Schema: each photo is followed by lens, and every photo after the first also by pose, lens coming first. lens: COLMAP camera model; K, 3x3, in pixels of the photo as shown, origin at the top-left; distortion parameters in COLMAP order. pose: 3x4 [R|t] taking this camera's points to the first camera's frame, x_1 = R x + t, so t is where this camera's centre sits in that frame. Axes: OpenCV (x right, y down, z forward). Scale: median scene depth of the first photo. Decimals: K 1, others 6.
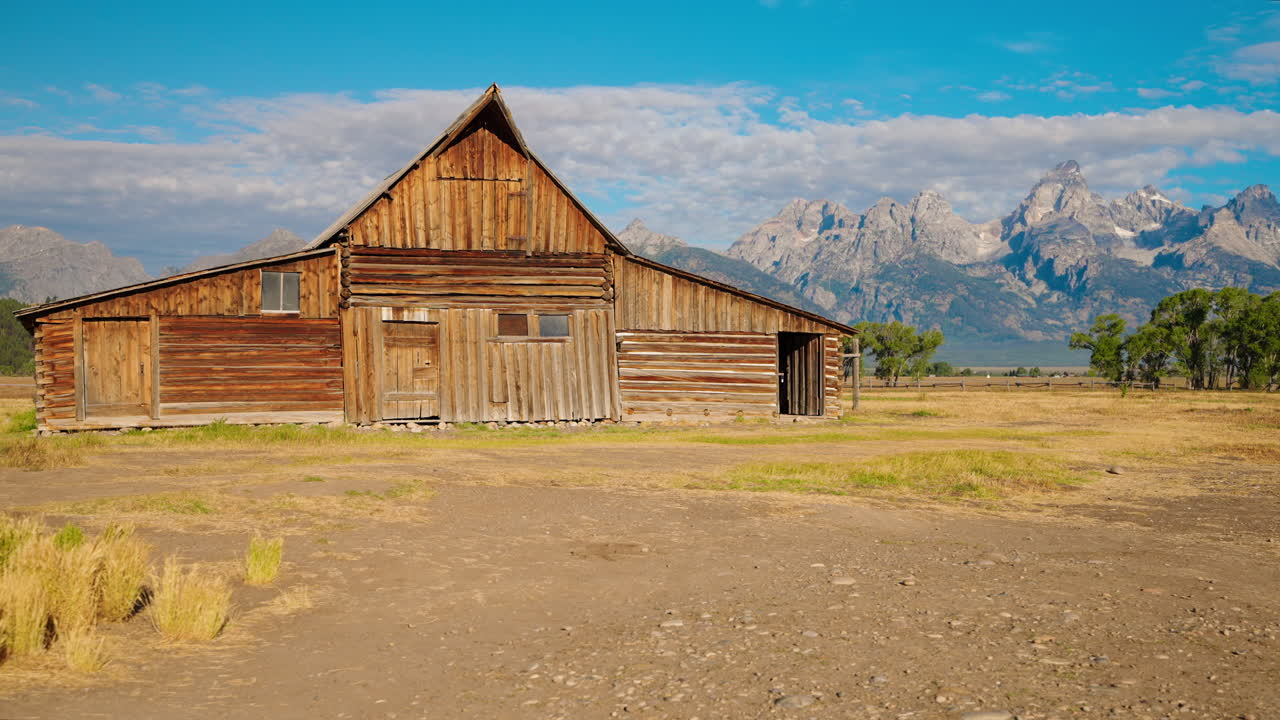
lens RADIAL K [[1356.2, 0, 640.0], [0, 1356.2, 360.0], [0, 0, 1]] dist [-0.017403, 0.000862]
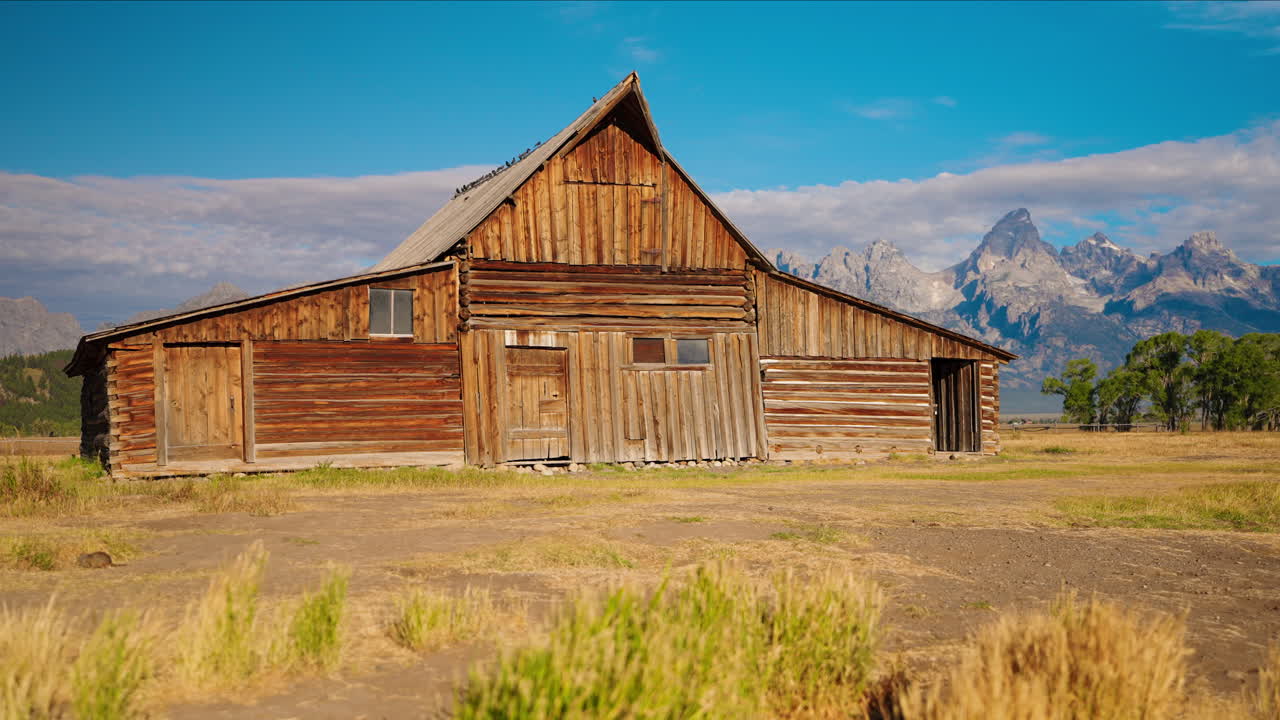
lens RADIAL K [[1356.2, 0, 640.0], [0, 1356.2, 360.0], [0, 0, 1]] dist [-0.017403, 0.000862]
pose [[0.998839, -0.010343, 0.047050, -0.141115], [0.012214, 0.999138, -0.039665, 0.014701], [-0.046599, 0.040193, 0.998105, 0.133151]]
